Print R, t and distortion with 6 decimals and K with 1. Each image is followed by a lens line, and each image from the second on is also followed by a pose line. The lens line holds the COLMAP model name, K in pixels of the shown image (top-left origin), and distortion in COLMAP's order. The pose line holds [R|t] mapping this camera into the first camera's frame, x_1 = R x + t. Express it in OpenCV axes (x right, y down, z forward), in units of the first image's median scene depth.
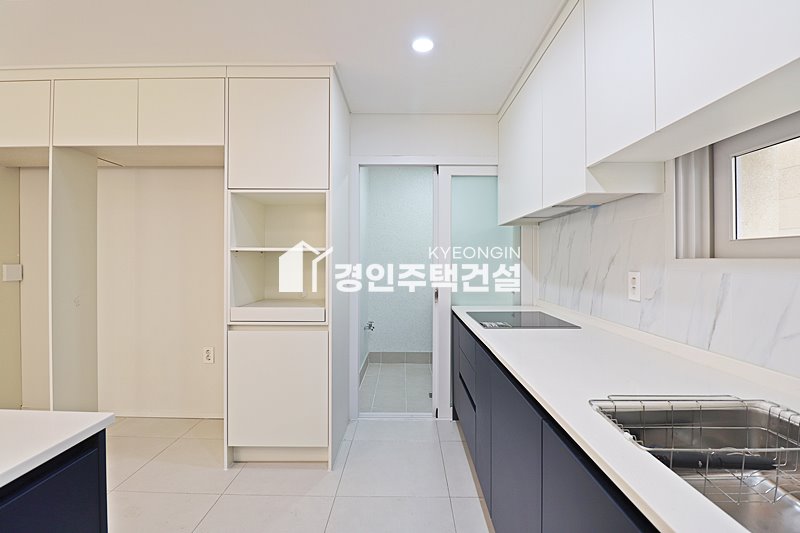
lens RADIAL K [[371.0, 0, 400.5], [0, 371.0, 261.2], [0, 0, 1]] dist [-0.013111, -0.003859]
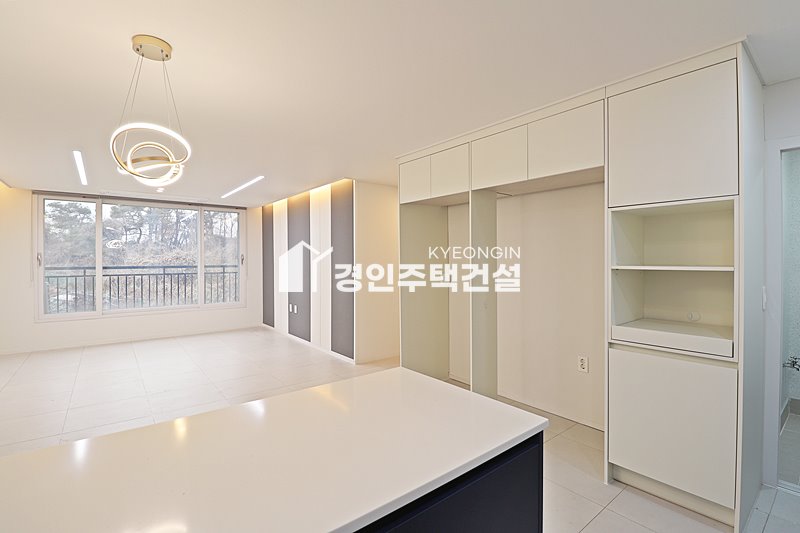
lens RADIAL K [[371.0, 0, 405.1], [0, 371.0, 261.5], [0, 0, 1]] dist [-0.013111, -0.003859]
pose [[0.638700, 0.001493, -0.769455, -0.042393], [-0.000463, 0.999999, 0.001556, -0.049398], [0.769456, -0.000638, 0.638700, -0.076984]]
